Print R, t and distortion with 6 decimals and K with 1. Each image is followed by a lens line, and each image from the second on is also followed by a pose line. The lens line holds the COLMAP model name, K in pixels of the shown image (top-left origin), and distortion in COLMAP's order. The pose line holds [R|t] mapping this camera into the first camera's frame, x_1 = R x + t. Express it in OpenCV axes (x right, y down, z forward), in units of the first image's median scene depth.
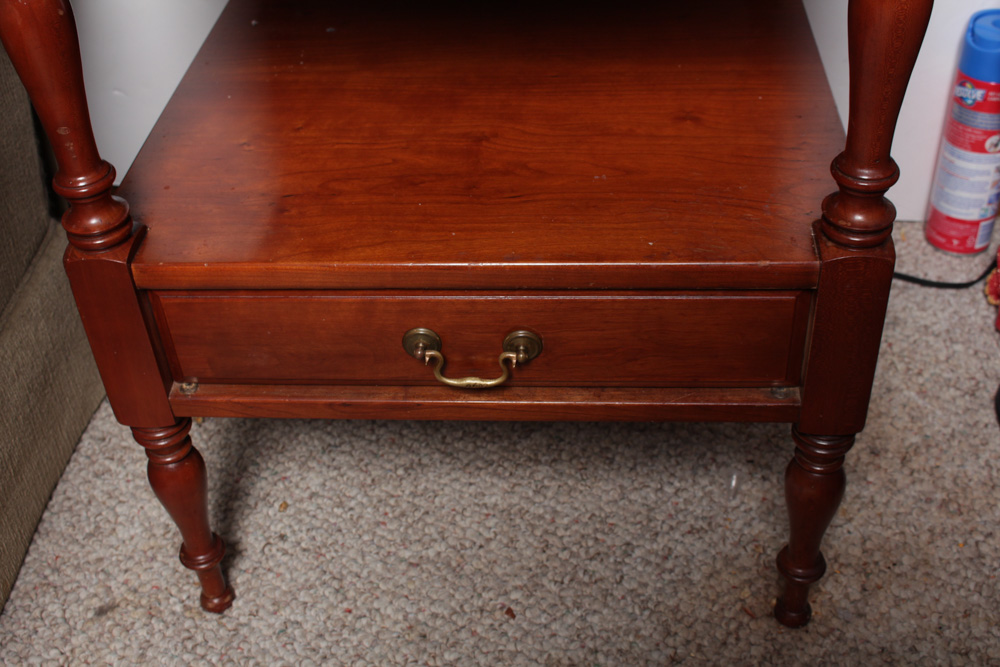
lens RADIAL K [[1179.3, 0, 509.7], [0, 1179.3, 325.6], [0, 0, 1]] dist [-0.074000, 0.000000]
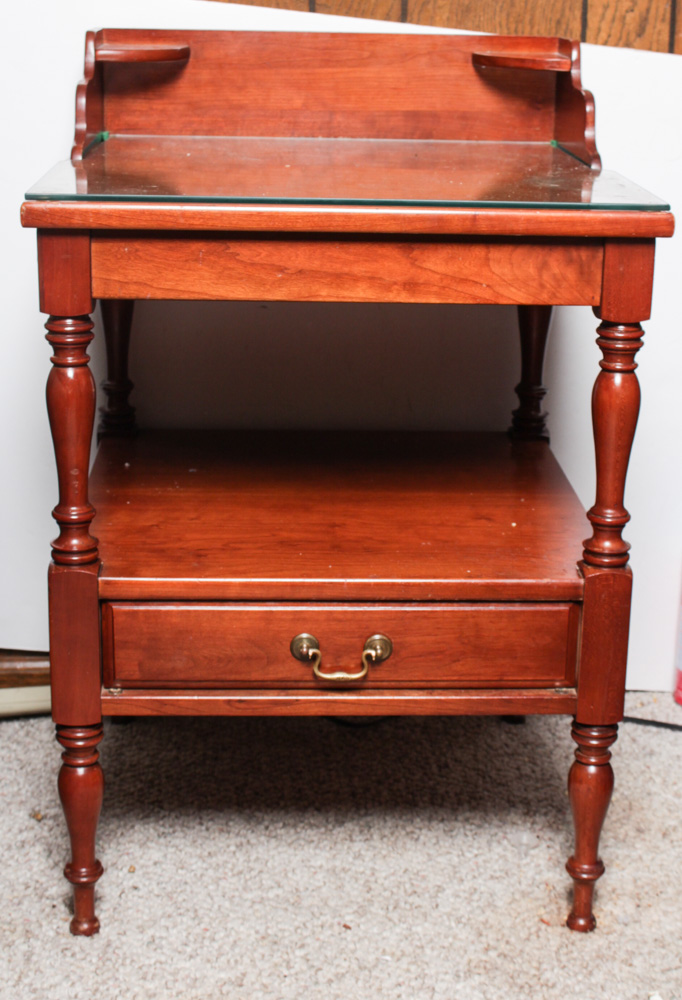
lens RADIAL K [[1734.8, 0, 404.9], [0, 1734.8, 495.5], [0, 0, 1]] dist [-0.051841, 0.000000]
pose [[0.986738, 0.035727, 0.158338, -0.229165], [0.027492, 0.924599, -0.379948, 0.500113], [-0.159973, 0.379262, 0.911355, -0.741446]]
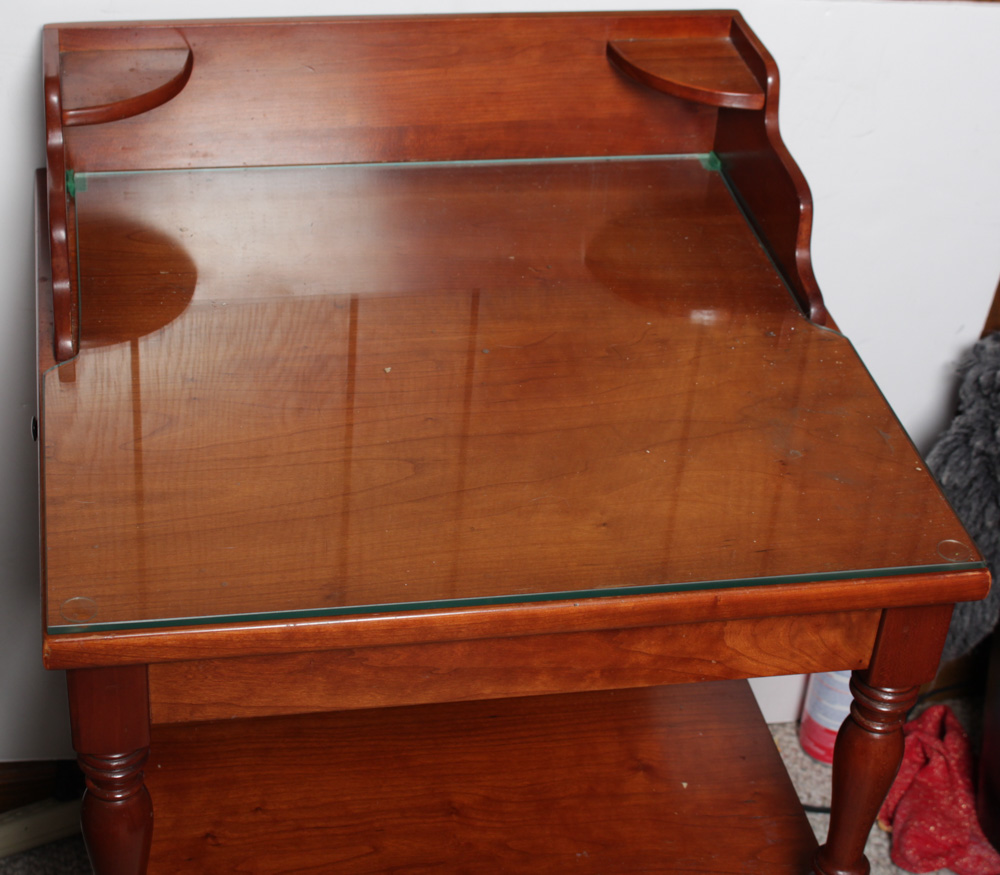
lens RADIAL K [[1981.6, 0, 497.3], [0, 1981.6, 440.0], [0, 0, 1]] dist [-0.069294, 0.000000]
pose [[0.958979, -0.053251, 0.278432, -0.385525], [0.071173, 0.995965, -0.054655, -0.334567], [-0.274398, 0.072230, 0.958900, -0.570738]]
